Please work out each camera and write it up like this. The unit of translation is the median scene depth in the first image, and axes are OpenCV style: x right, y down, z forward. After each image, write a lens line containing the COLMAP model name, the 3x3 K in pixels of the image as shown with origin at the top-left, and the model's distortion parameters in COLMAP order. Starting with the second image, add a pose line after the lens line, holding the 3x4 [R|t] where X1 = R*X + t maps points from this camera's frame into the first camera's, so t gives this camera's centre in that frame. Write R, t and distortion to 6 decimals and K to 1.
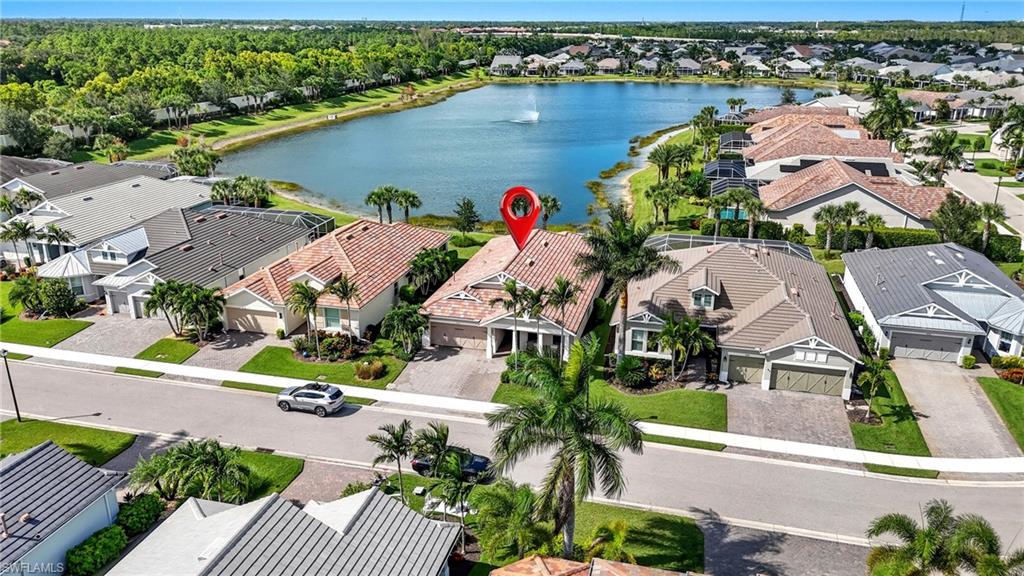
lens RADIAL K [[754.3, 0, 512.0], [0, 754.3, 288.0], [0, 0, 1]] dist [0.070255, -0.095712]
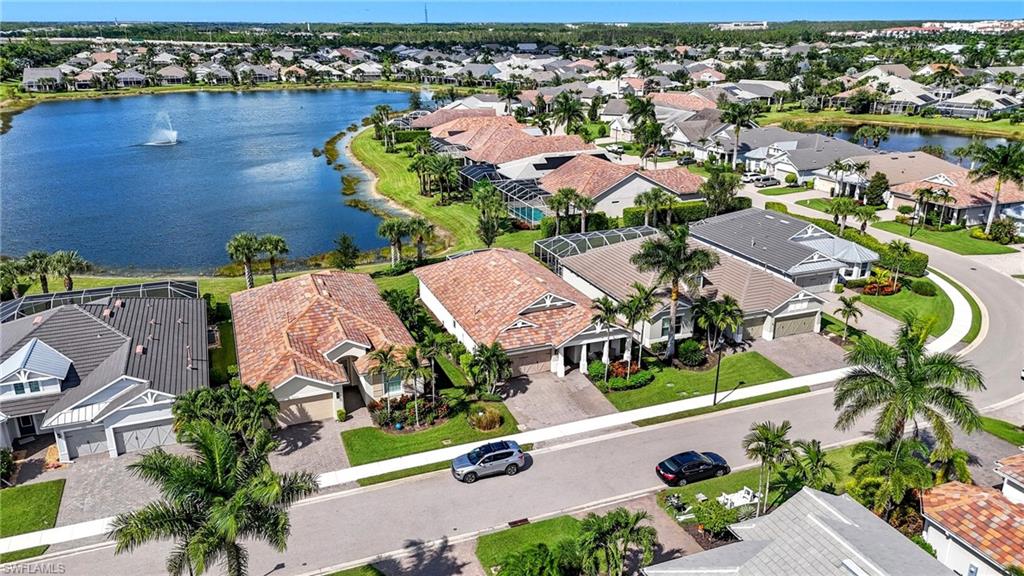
lens RADIAL K [[754.3, 0, 512.0], [0, 754.3, 288.0], [0, 0, 1]] dist [0.070255, -0.095712]
pose [[0.807825, -0.197463, 0.555363, -0.619581], [0.197813, 0.978393, 0.060137, -0.099358], [-0.555238, 0.061278, 0.829431, 0.165082]]
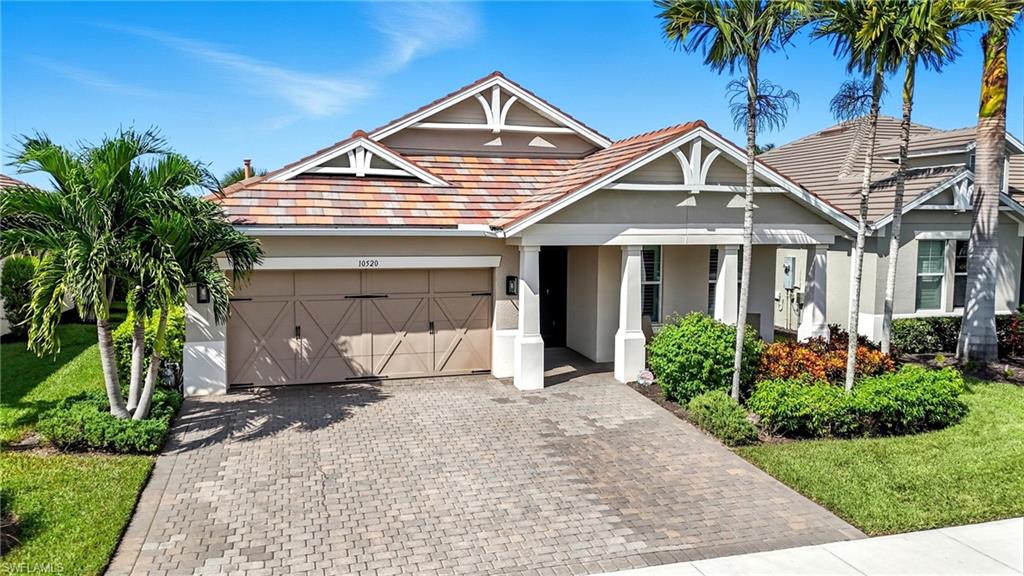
lens RADIAL K [[754.3, 0, 512.0], [0, 754.3, 288.0], [0, 0, 1]] dist [0.070255, -0.095712]
pose [[0.858217, -0.039626, 0.511756, -0.149587], [0.165785, 0.964978, -0.203303, 0.106495], [-0.485777, 0.259320, 0.834730, 0.776909]]
